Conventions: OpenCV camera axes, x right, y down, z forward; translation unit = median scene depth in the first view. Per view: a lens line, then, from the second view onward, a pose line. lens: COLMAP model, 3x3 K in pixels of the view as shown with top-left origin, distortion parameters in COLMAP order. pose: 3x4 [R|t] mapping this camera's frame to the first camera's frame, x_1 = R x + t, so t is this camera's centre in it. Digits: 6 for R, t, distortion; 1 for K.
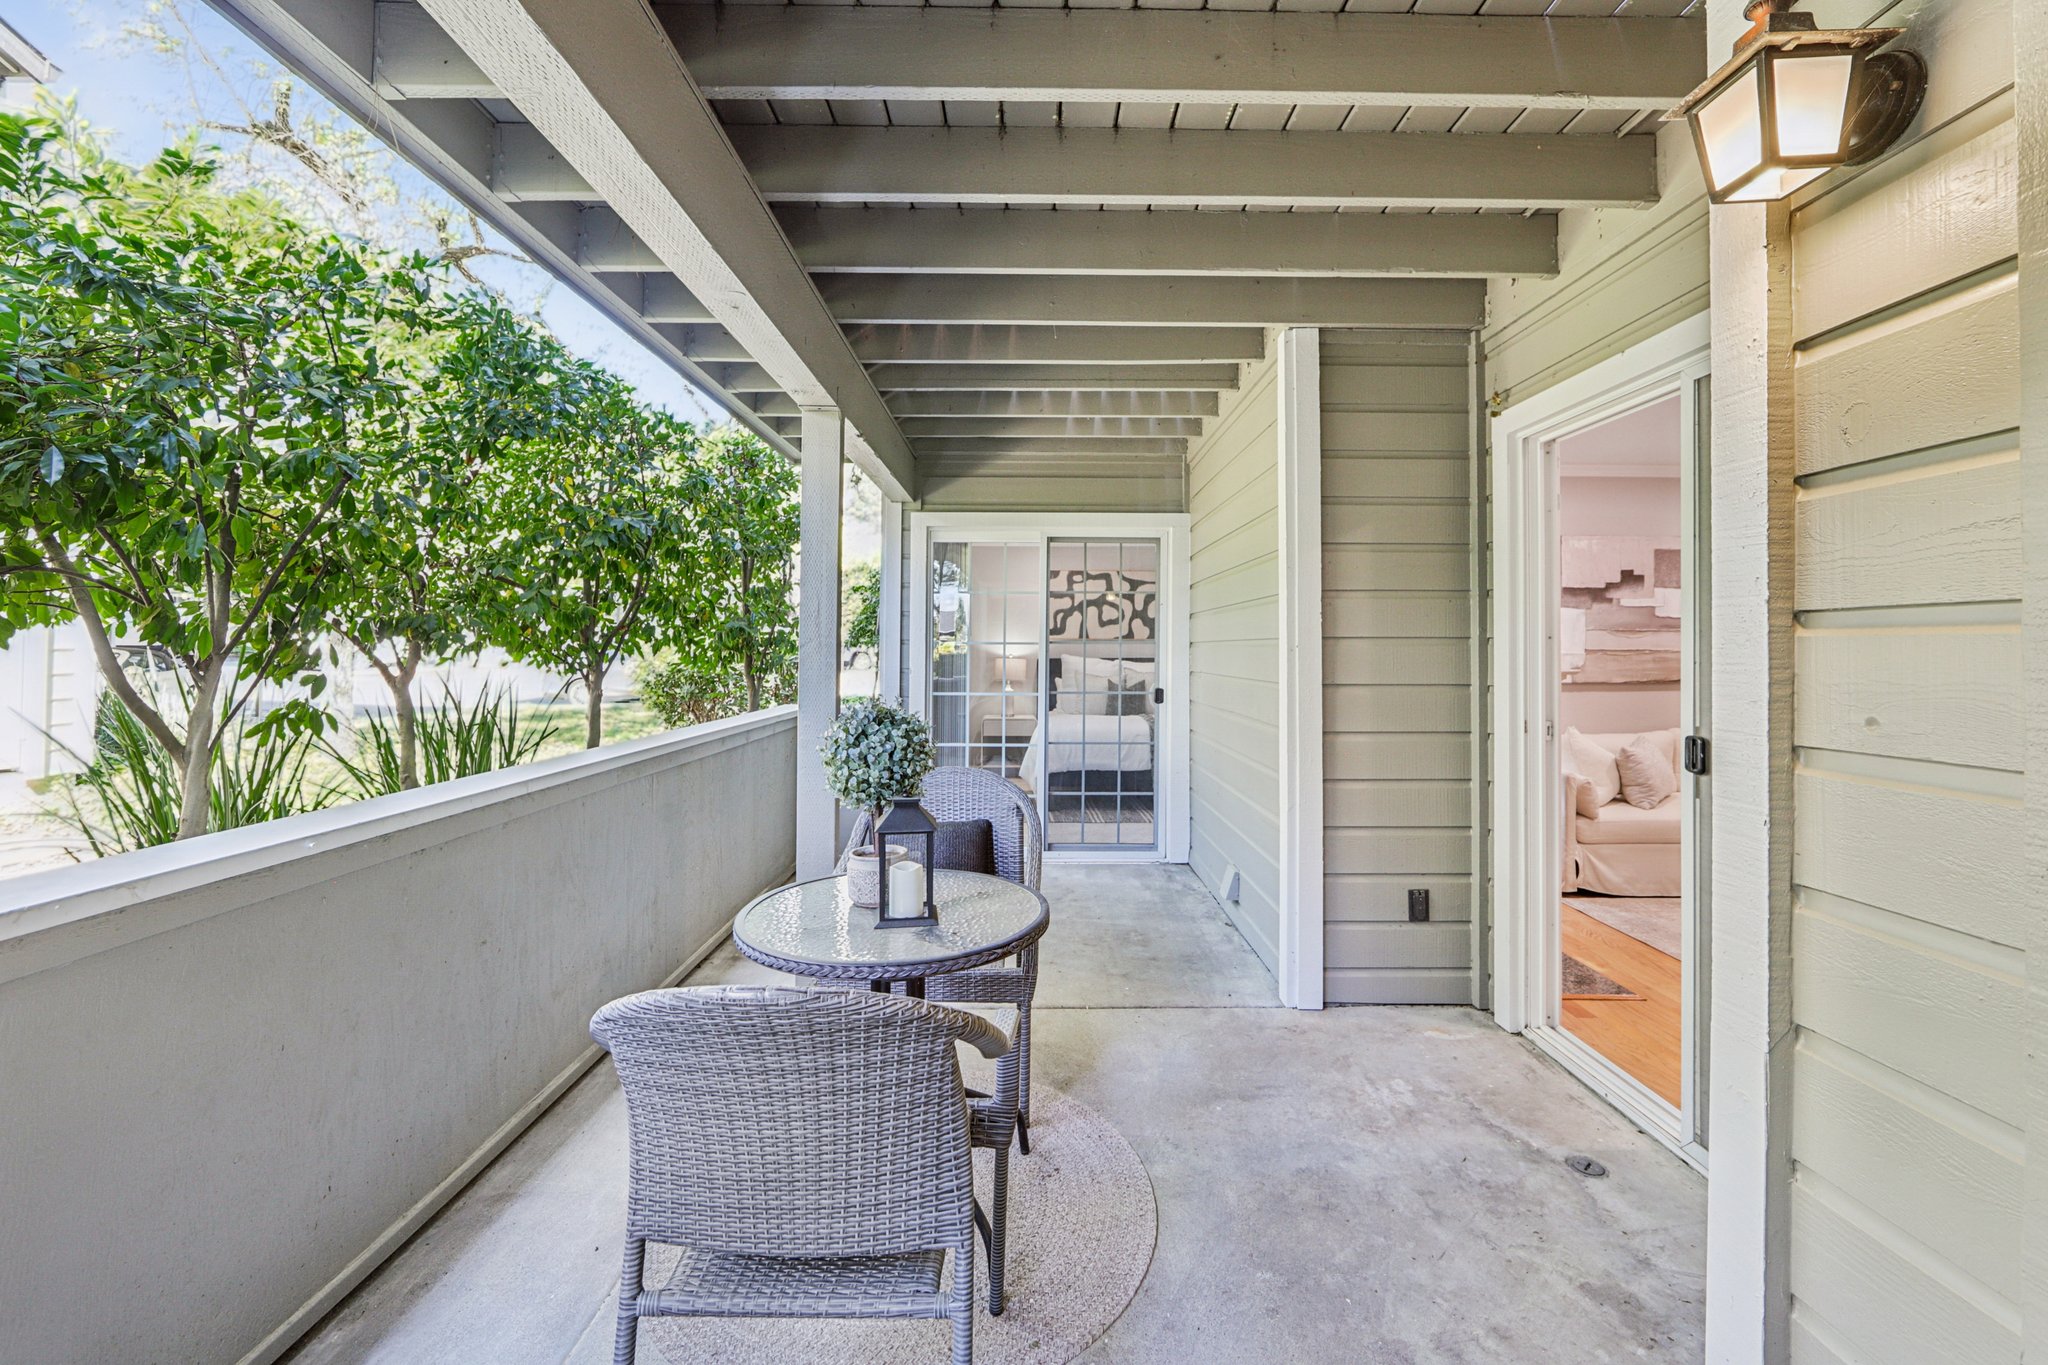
lens RADIAL K [[823.7, 0, 1041.5], [0, 823.7, 654.4], [0, 0, 1]] dist [-0.006136, 0.000238]
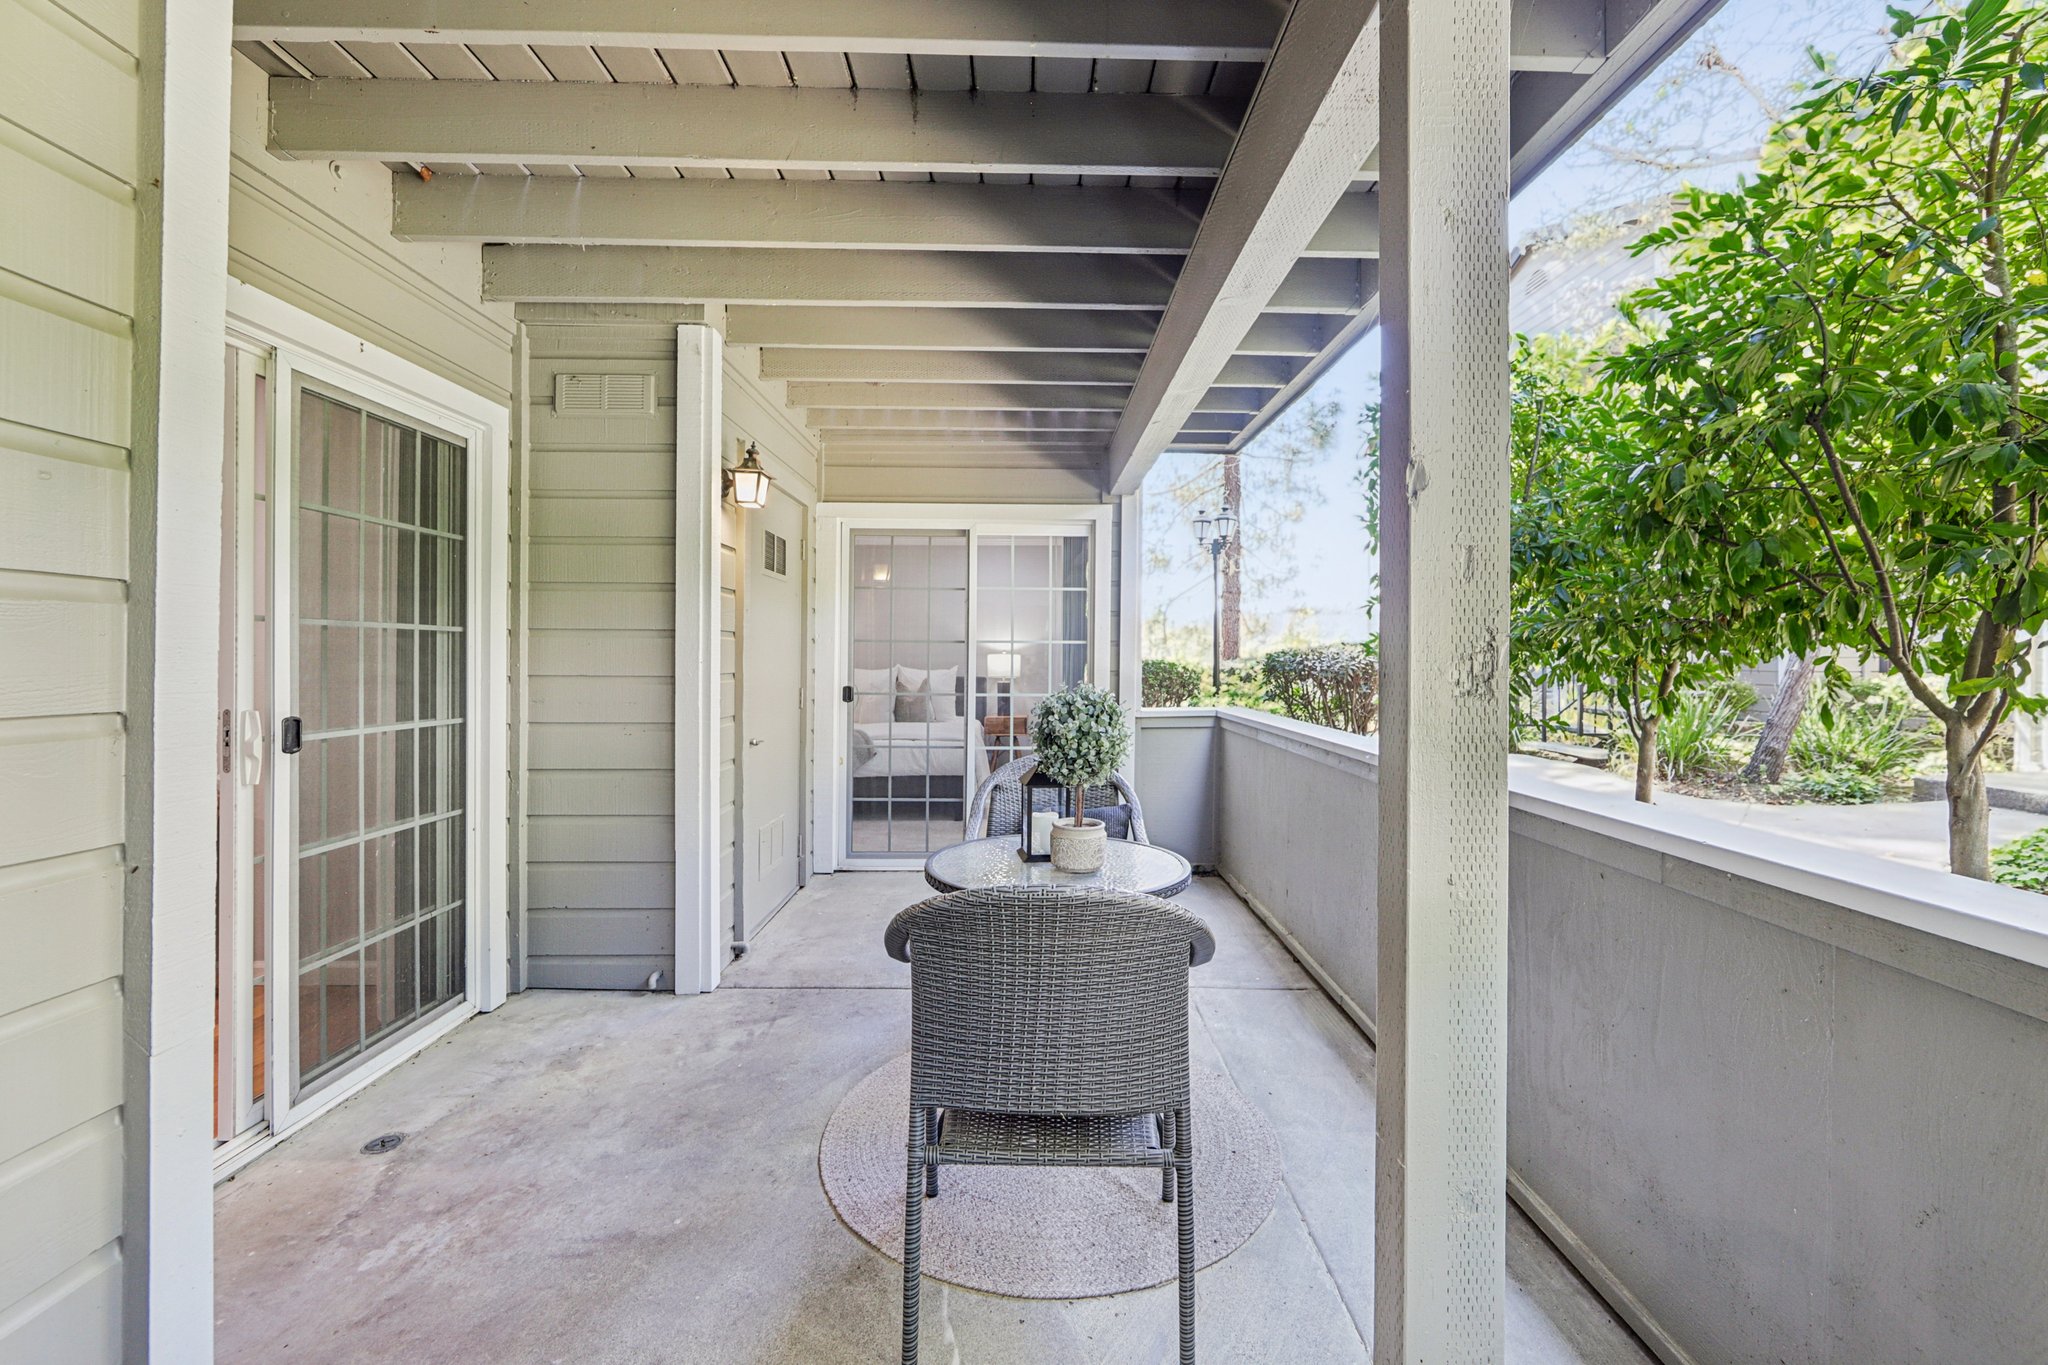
lens RADIAL K [[833.6, 0, 1032.2], [0, 833.6, 657.1], [0, 0, 1]] dist [0.000188, 0.000239]
pose [[-0.999956, -0.009351, 0.000845, -0.126831], [-0.009349, 0.999954, 0.002013, 0.015206], [-0.000864, 0.002005, -0.999998, 1.971810]]
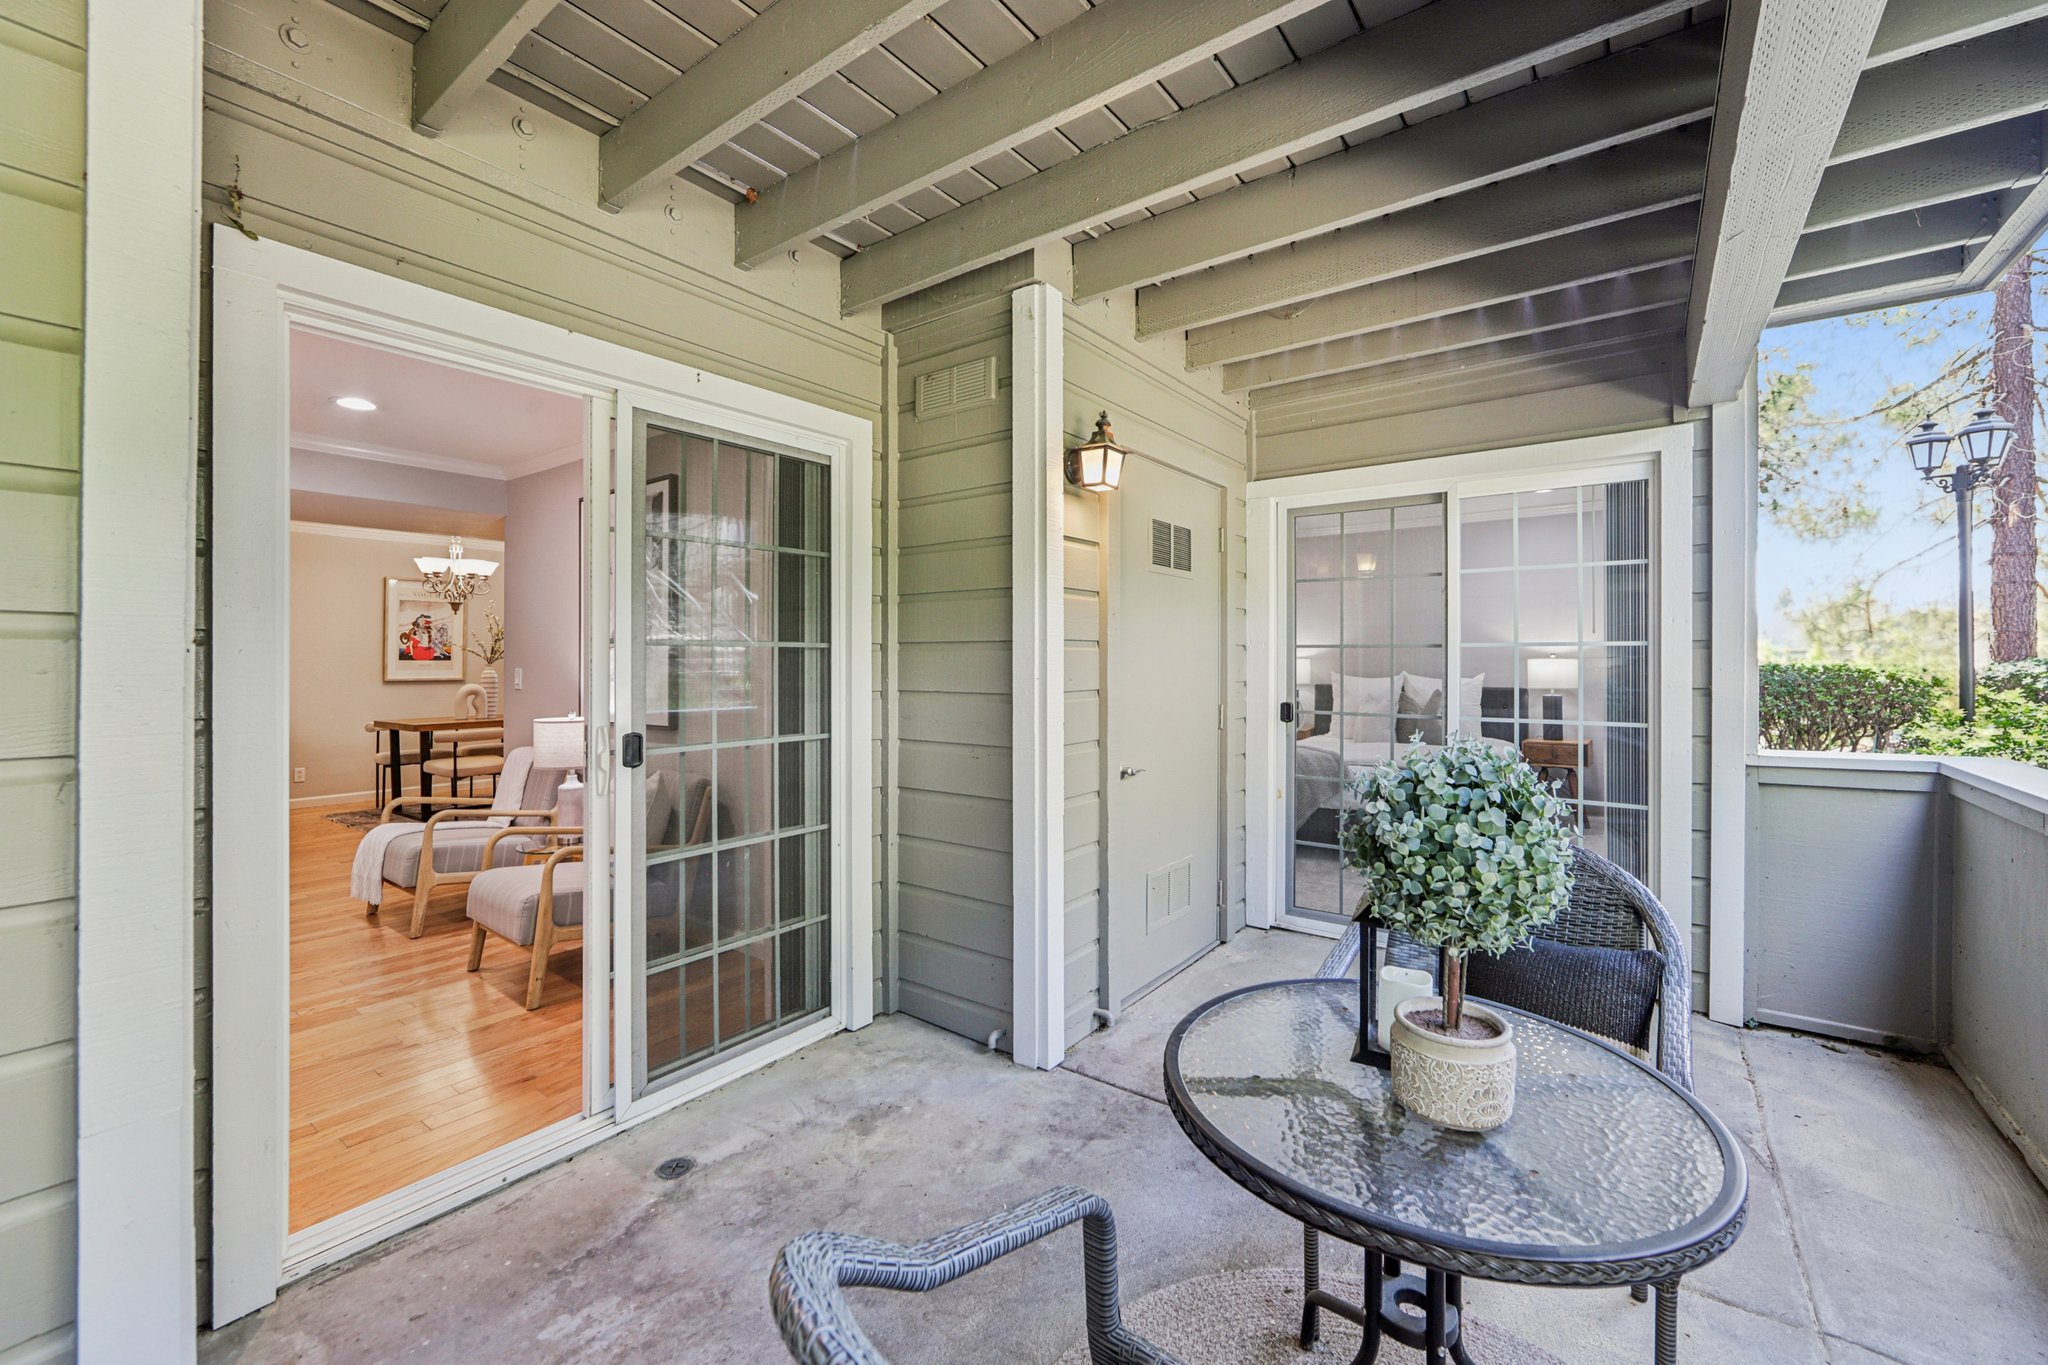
lens RADIAL K [[823.7, 0, 1041.5], [0, 823.7, 654.4], [0, 0, 1]] dist [-0.006136, 0.000238]
pose [[-0.798147, 0.000947, 0.602462, -0.290667], [0.000721, 1.000000, -0.000617, -0.002526], [-0.602462, -0.000058, -0.798147, 1.490288]]
